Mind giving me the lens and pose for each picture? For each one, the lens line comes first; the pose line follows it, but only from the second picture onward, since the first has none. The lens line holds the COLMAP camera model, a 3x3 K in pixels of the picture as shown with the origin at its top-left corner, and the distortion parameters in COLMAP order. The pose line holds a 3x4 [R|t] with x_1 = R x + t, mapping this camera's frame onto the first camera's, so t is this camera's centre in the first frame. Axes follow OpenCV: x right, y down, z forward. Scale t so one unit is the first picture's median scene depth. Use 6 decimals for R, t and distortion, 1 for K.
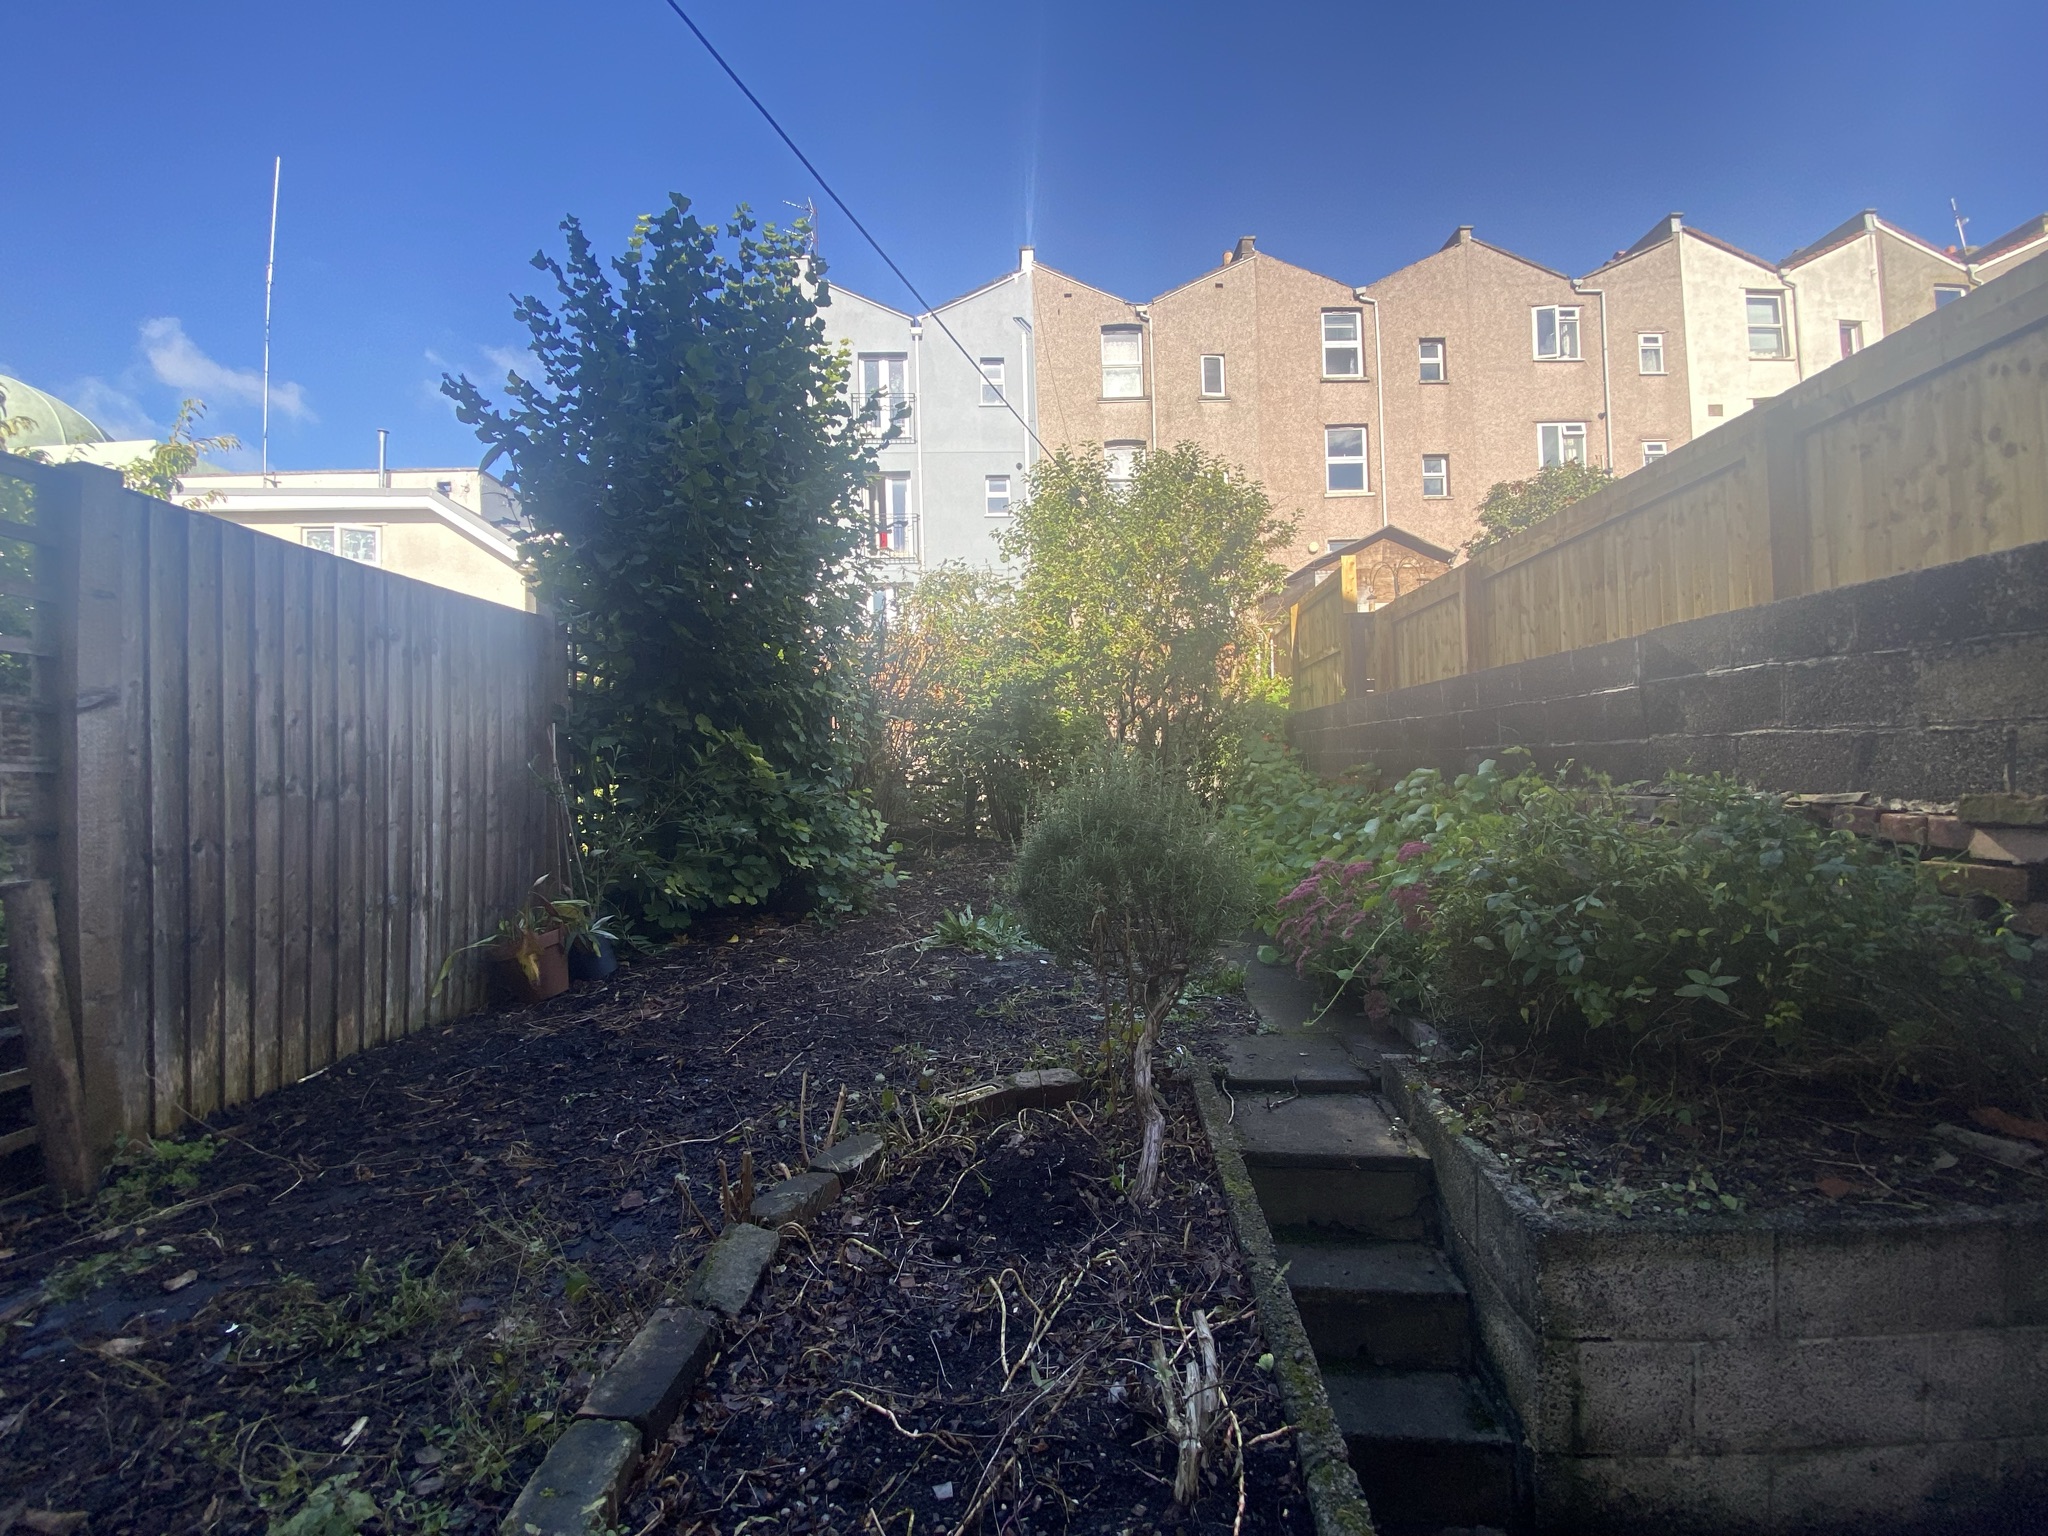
lens RADIAL K [[837.3, 0, 1019.5], [0, 837.3, 765.8], [0, 0, 1]] dist [0.013061, -0.016635]
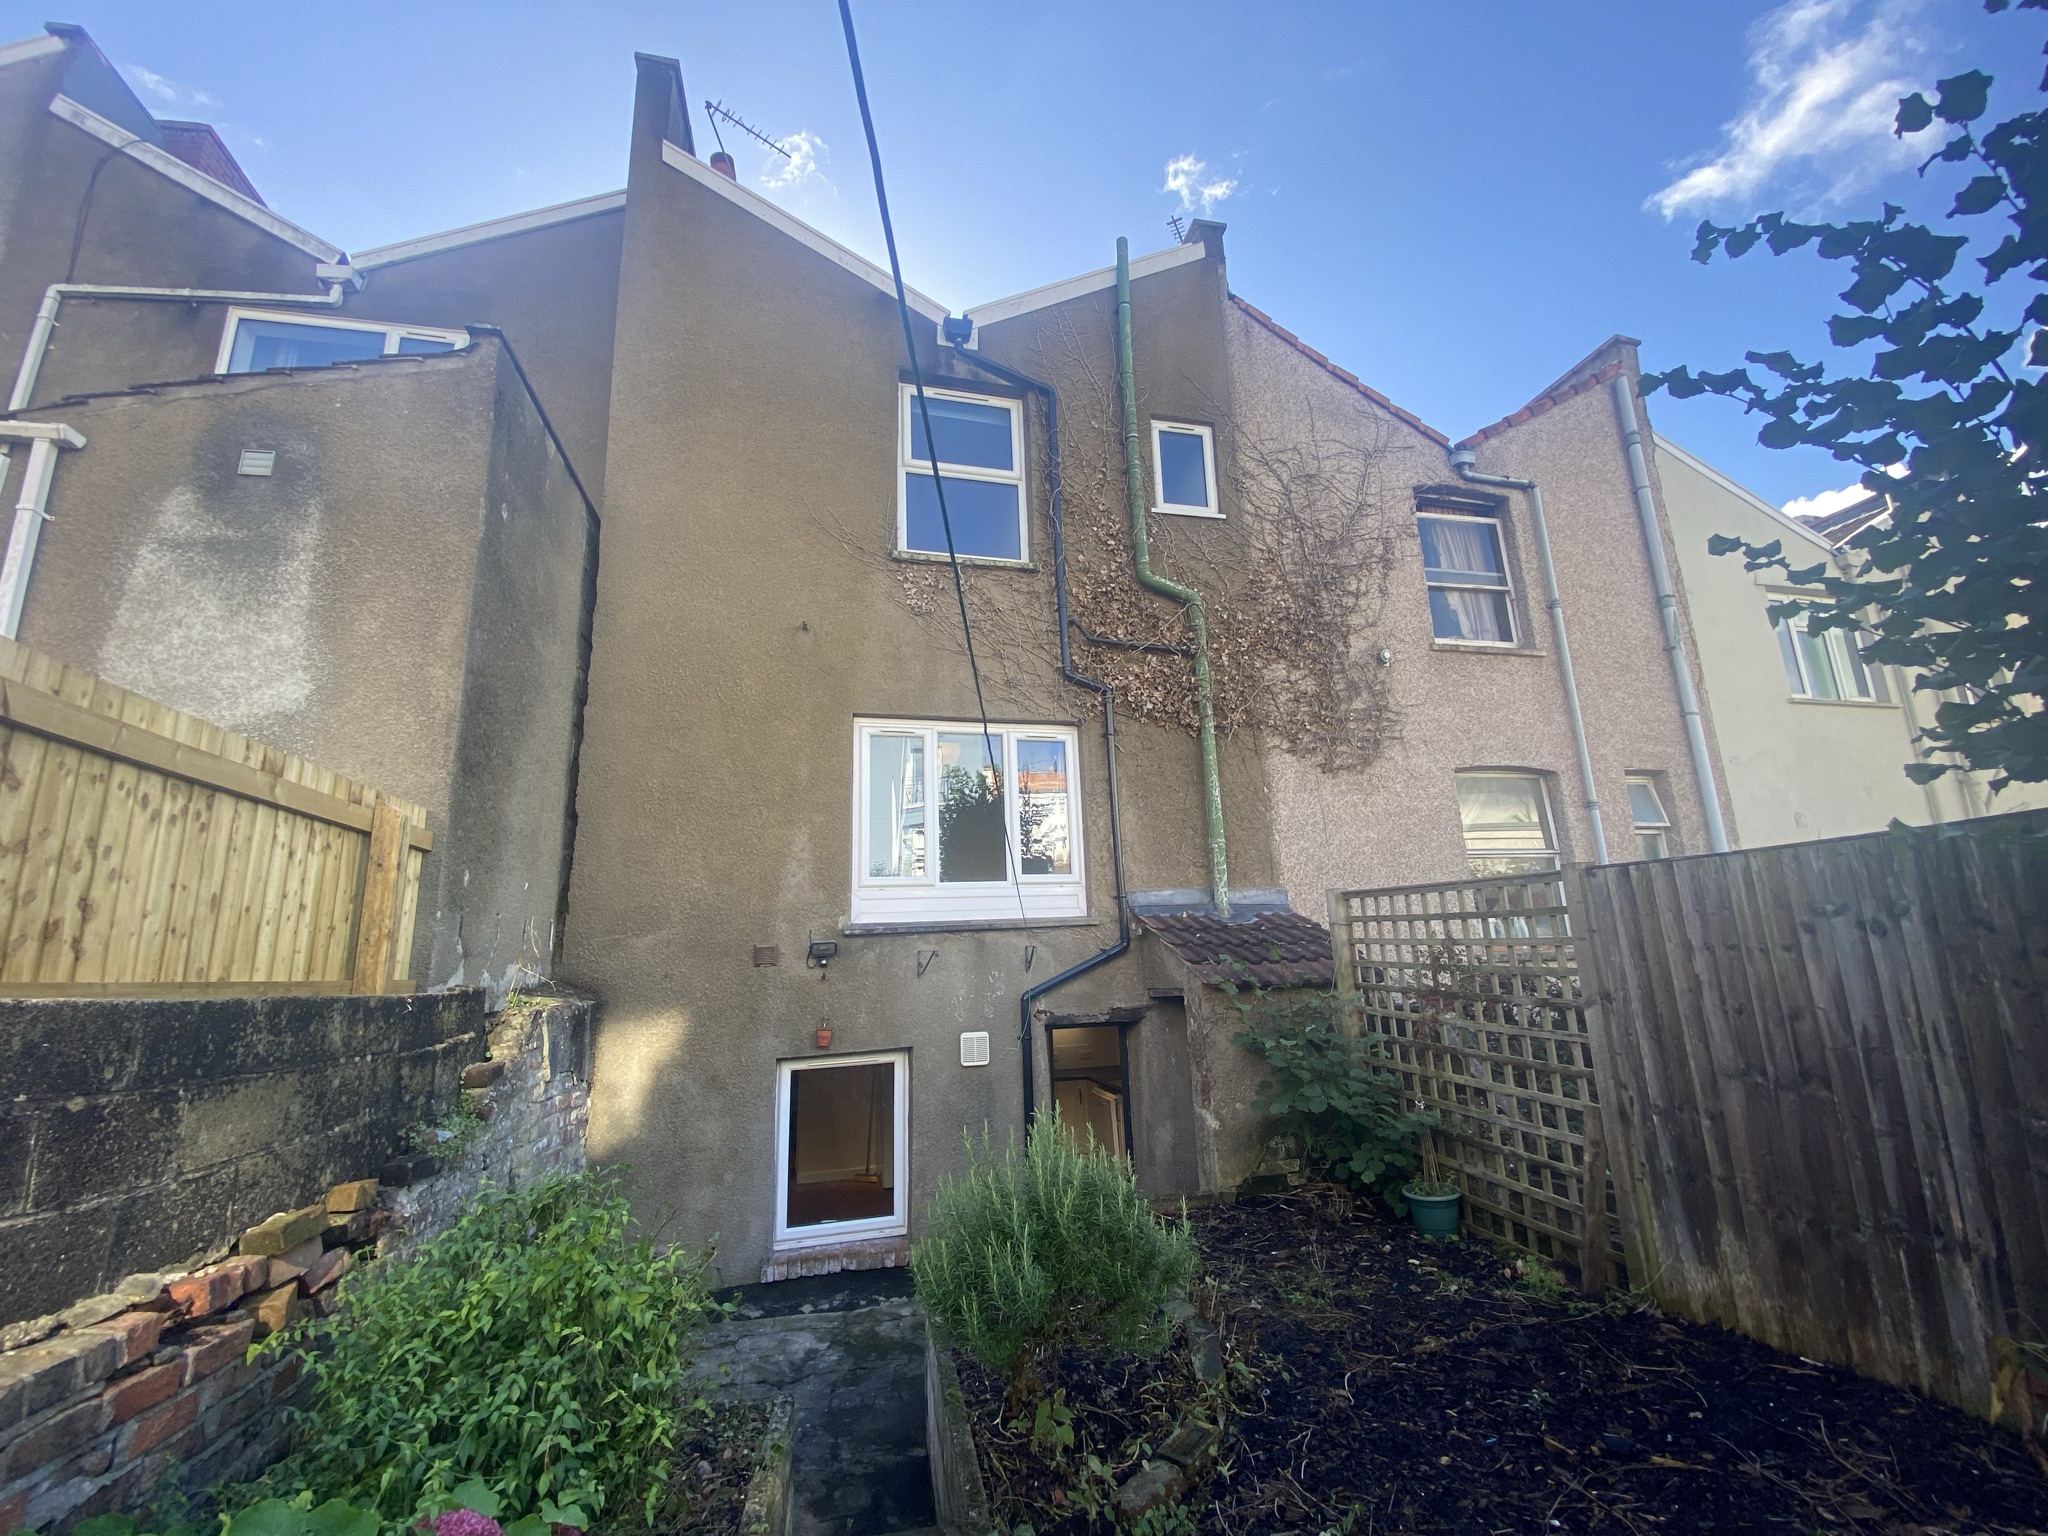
lens RADIAL K [[837.3, 0, 1019.5], [0, 837.3, 765.8], [0, 0, 1]] dist [0.013061, -0.016635]
pose [[-0.957854, -0.001907, -0.287249, 0.417236], [0.066410, 0.971418, -0.227897, -0.194763], [0.279474, -0.237368, -0.930350, 1.976046]]
